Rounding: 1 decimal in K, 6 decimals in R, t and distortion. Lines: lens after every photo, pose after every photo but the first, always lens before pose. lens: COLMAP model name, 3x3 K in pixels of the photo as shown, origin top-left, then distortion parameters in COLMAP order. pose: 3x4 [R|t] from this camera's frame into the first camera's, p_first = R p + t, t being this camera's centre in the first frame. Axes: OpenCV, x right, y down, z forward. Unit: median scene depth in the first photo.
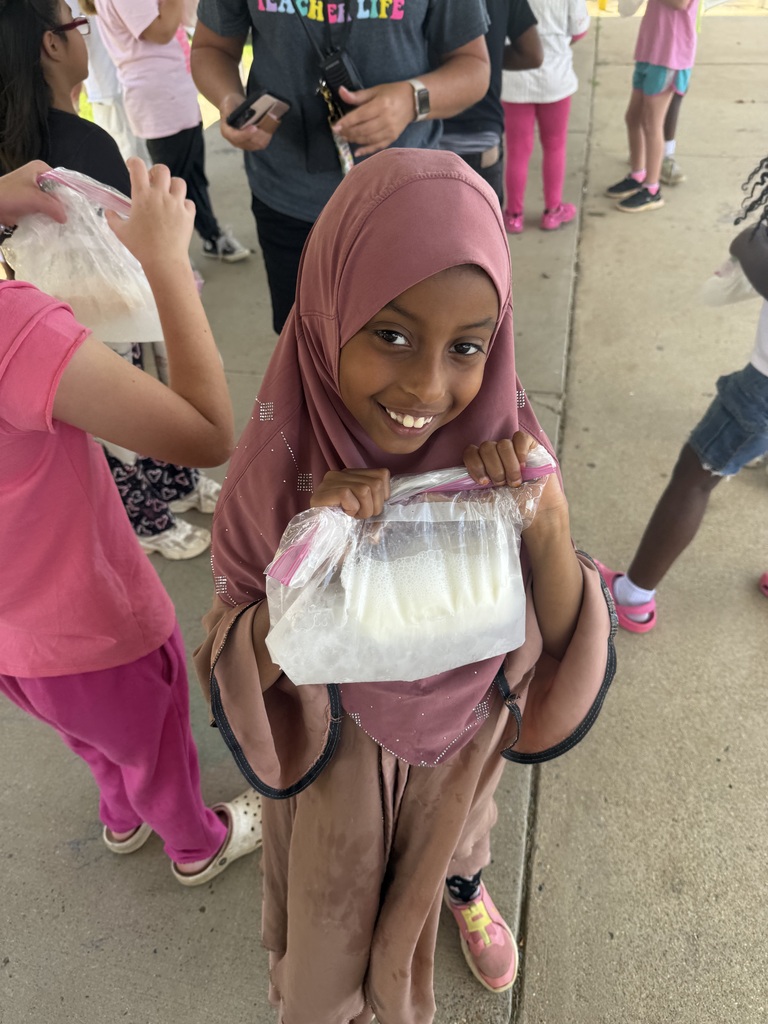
lens RADIAL K [[778.2, 0, 384.0], [0, 778.2, 512.0], [0, 0, 1]] dist [-0.004396, -0.006006]
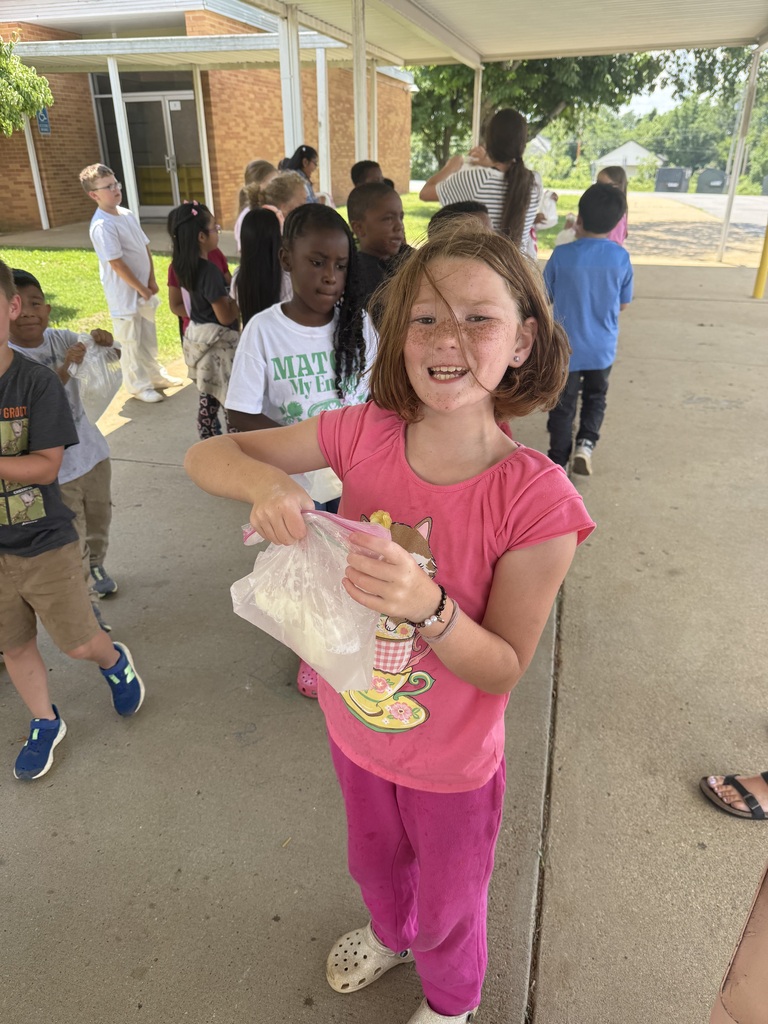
lens RADIAL K [[778.2, 0, 384.0], [0, 778.2, 512.0], [0, 0, 1]] dist [-0.004396, -0.006006]
pose [[0.999068, 0.043108, -0.002073, -0.129857], [-0.042254, 0.967253, -0.250272, 0.350100], [-0.008784, 0.250126, 0.968173, -0.473619]]
